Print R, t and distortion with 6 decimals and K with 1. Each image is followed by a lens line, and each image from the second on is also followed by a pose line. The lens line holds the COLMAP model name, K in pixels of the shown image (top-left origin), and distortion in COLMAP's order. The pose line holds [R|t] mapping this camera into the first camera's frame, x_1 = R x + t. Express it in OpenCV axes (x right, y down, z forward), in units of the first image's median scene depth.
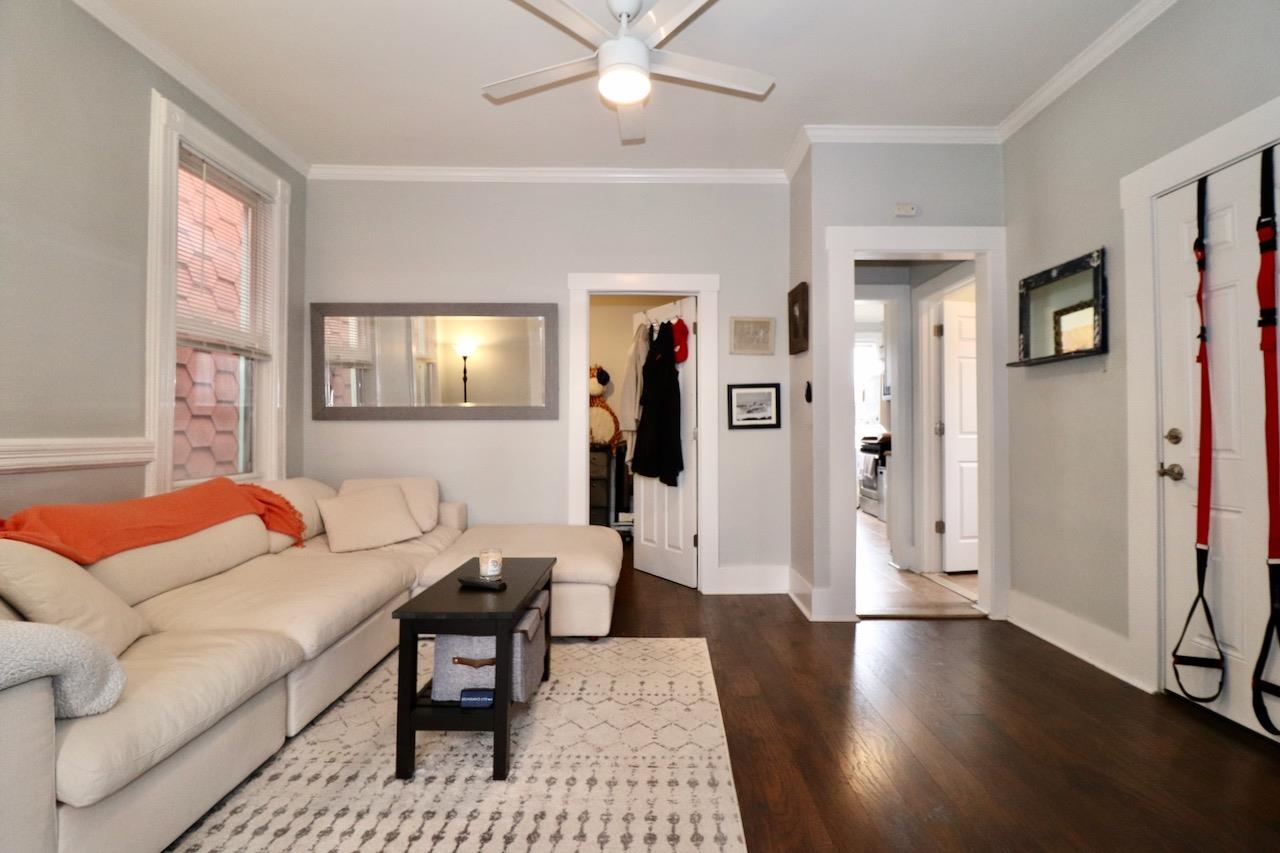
lens RADIAL K [[592.0, 0, 643.8], [0, 592.0, 420.6], [0, 0, 1]] dist [-0.002755, -0.013312]
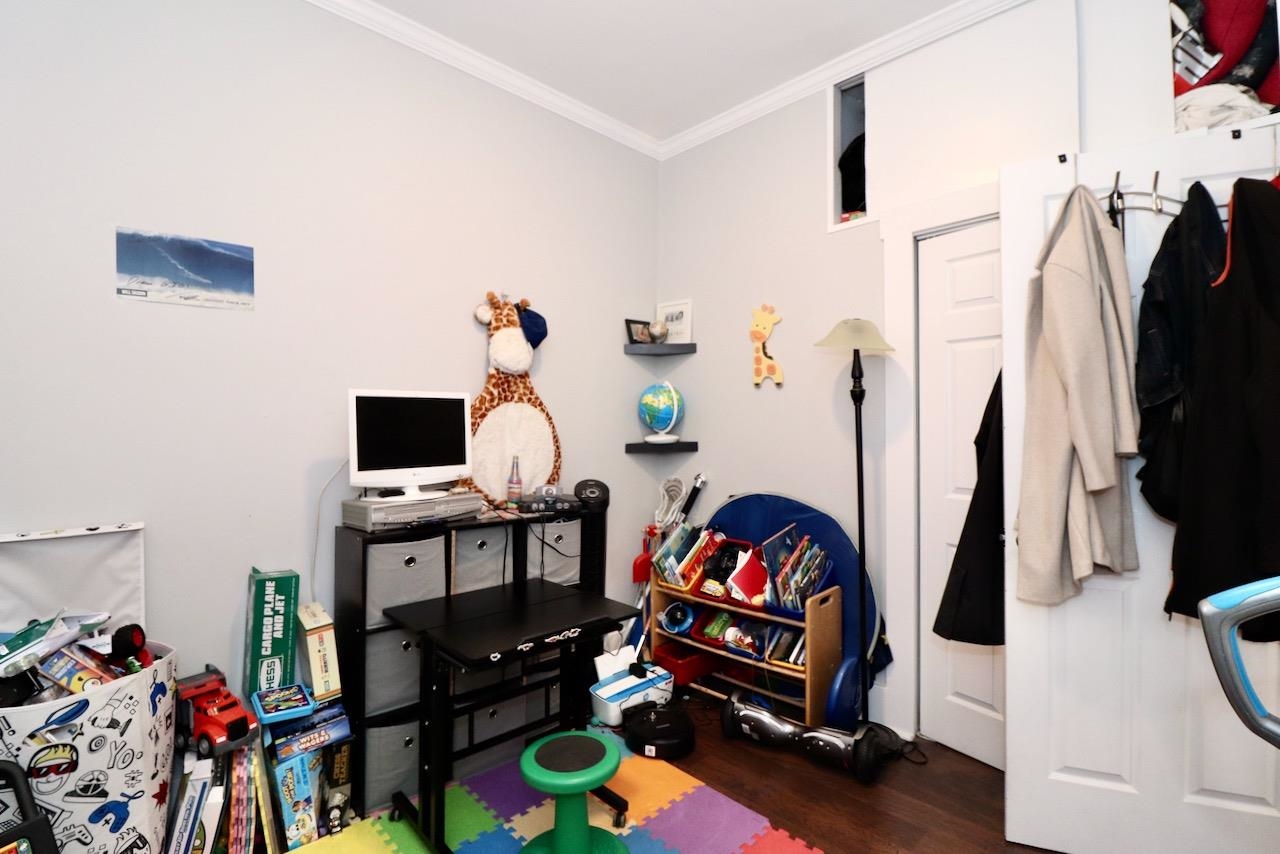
lens RADIAL K [[604.3, 0, 644.1], [0, 604.3, 422.5], [0, 0, 1]] dist [-0.001996, -0.010523]
pose [[0.716336, -0.008045, 0.697710, -0.650593], [-0.004652, 0.999856, 0.016305, -0.035964], [-0.697740, -0.014926, 0.716195, 1.414276]]
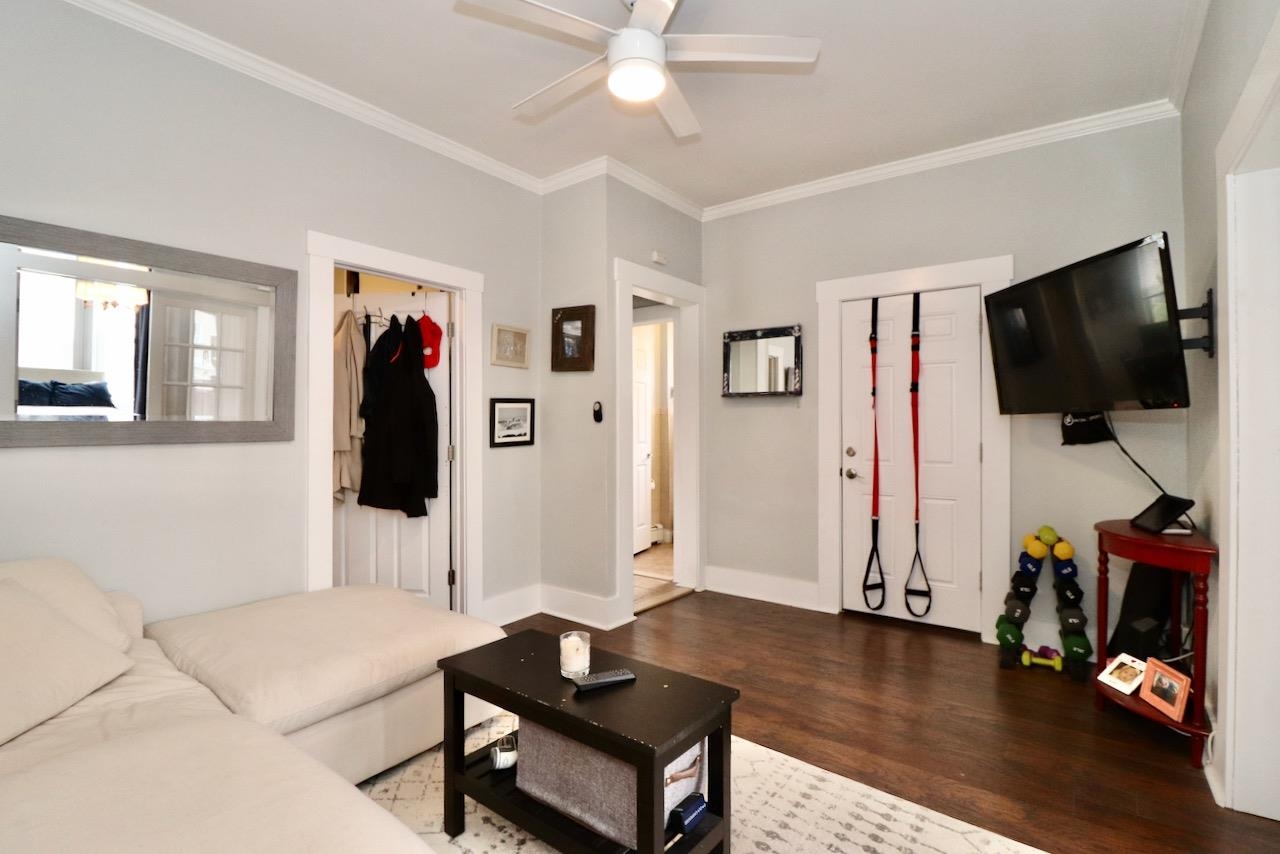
lens RADIAL K [[604.3, 0, 644.1], [0, 604.3, 422.5], [0, 0, 1]] dist [-0.001996, -0.010523]
pose [[0.604738, 0.003324, 0.796418, -0.592192], [-0.014860, 0.999864, 0.007110, -0.044368], [-0.796286, -0.016135, 0.604705, 0.337354]]
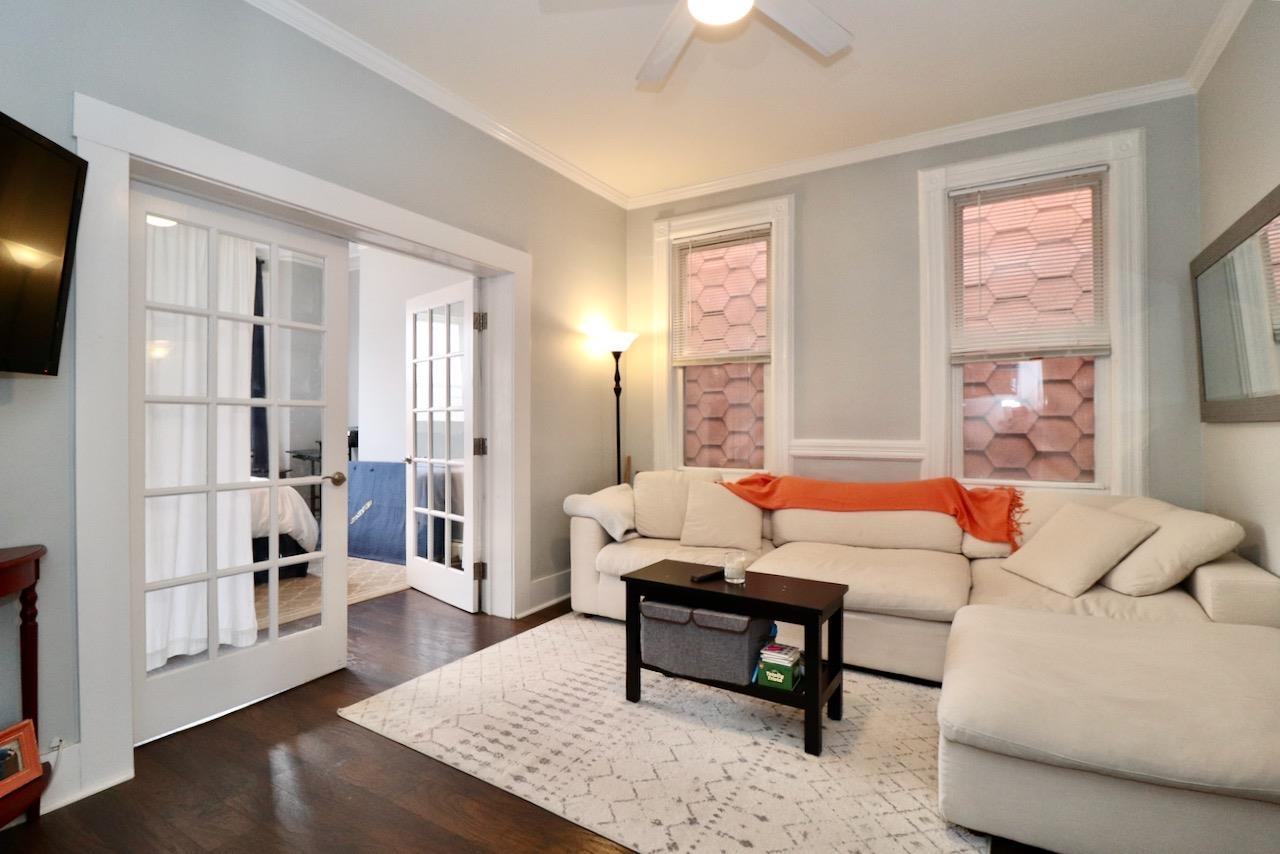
lens RADIAL K [[607.1, 0, 649.6], [0, 607.1, 424.3], [0, 0, 1]] dist [-0.002347, -0.010747]
pose [[-0.510255, -0.001965, -0.860021, 0.543543], [0.017514, 0.999766, -0.012675, -0.001446], [0.859845, -0.021529, -0.510101, 1.029720]]
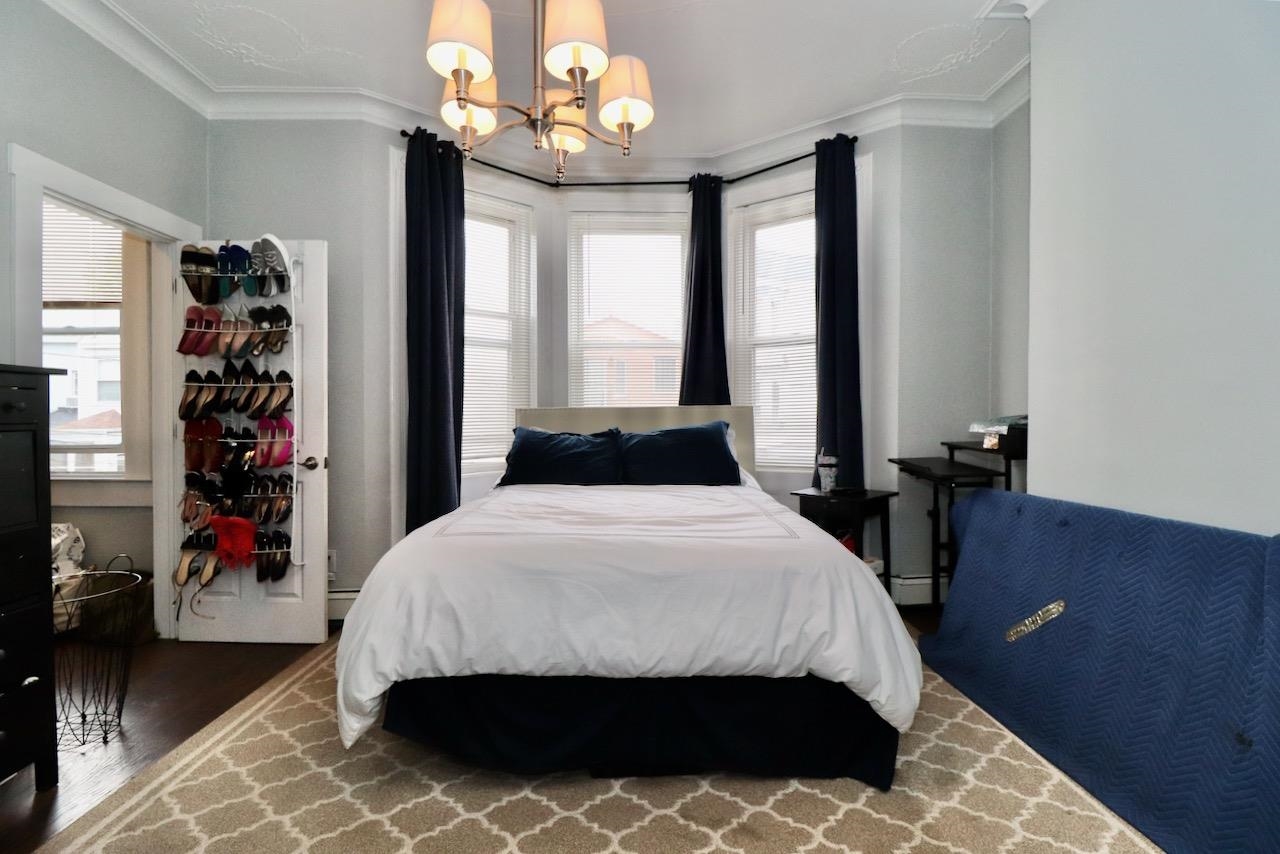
lens RADIAL K [[604.3, 0, 644.1], [0, 604.3, 422.5], [0, 0, 1]] dist [-0.001996, -0.010523]
pose [[-0.999543, 0.004848, -0.029829, -0.044789], [0.005119, 0.999946, -0.009006, -0.016158], [0.029784, -0.009155, -0.999514, 0.132514]]
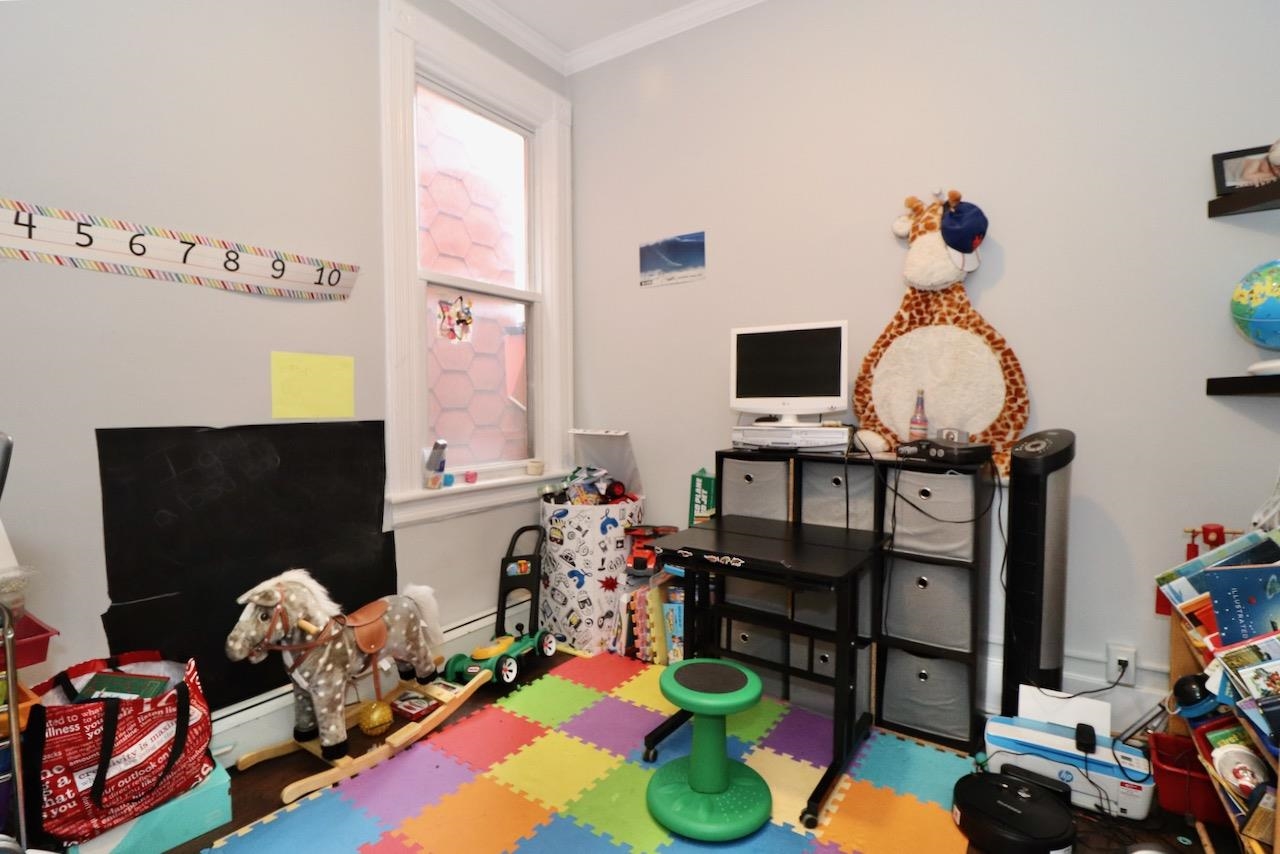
lens RADIAL K [[585.2, 0, 644.6], [0, 585.2, 423.8], [0, 0, 1]] dist [-0.000676, -0.013740]
pose [[0.834771, 0.011211, -0.550484, -0.084045], [0.019920, 0.998523, 0.050542, 0.023784], [0.550237, -0.053157, 0.833315, 1.406967]]
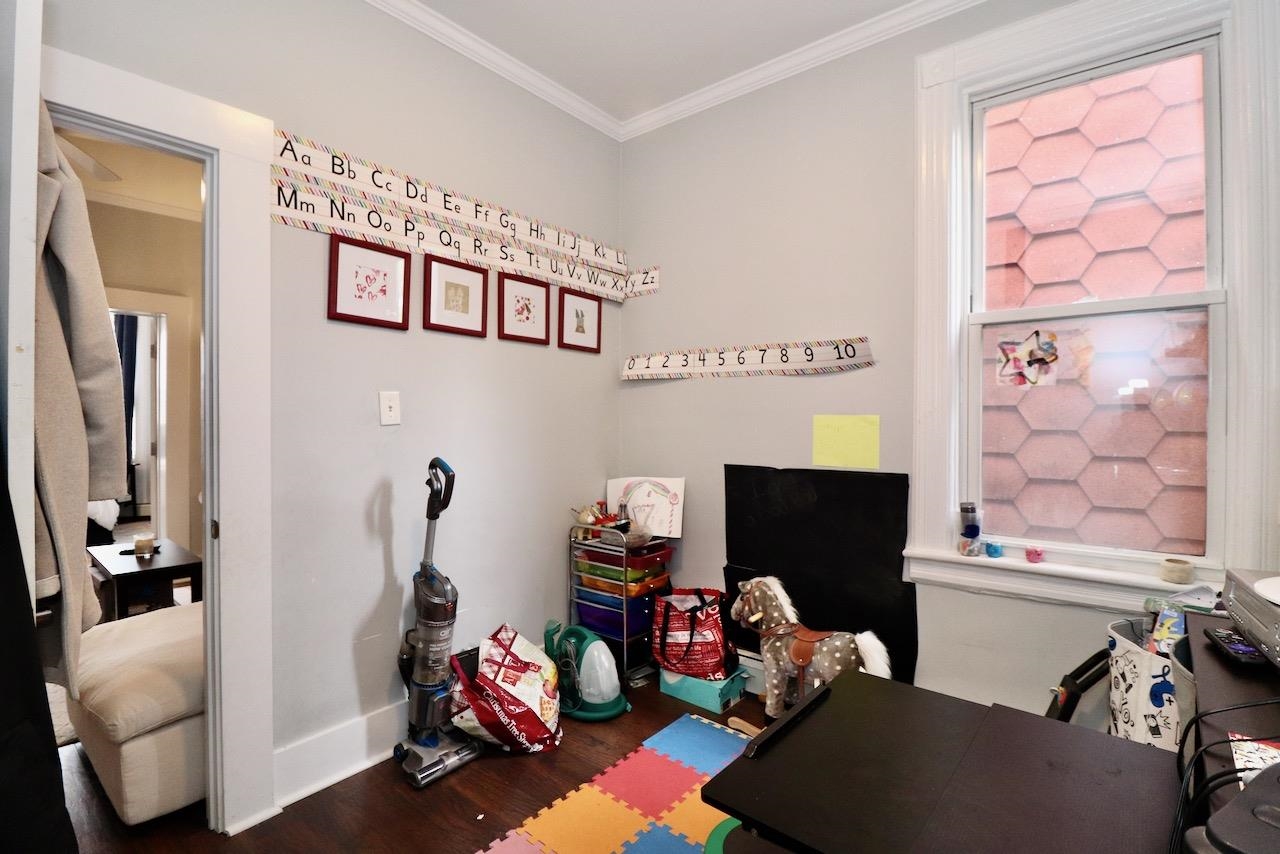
lens RADIAL K [[604.3, 0, 644.1], [0, 604.3, 422.5], [0, 0, 1]] dist [-0.001996, -0.010523]
pose [[-0.616591, 0.000431, -0.787283, 0.069503], [0.012765, 0.999874, -0.009451, -0.014862], [0.787180, -0.015877, -0.616519, 2.060811]]
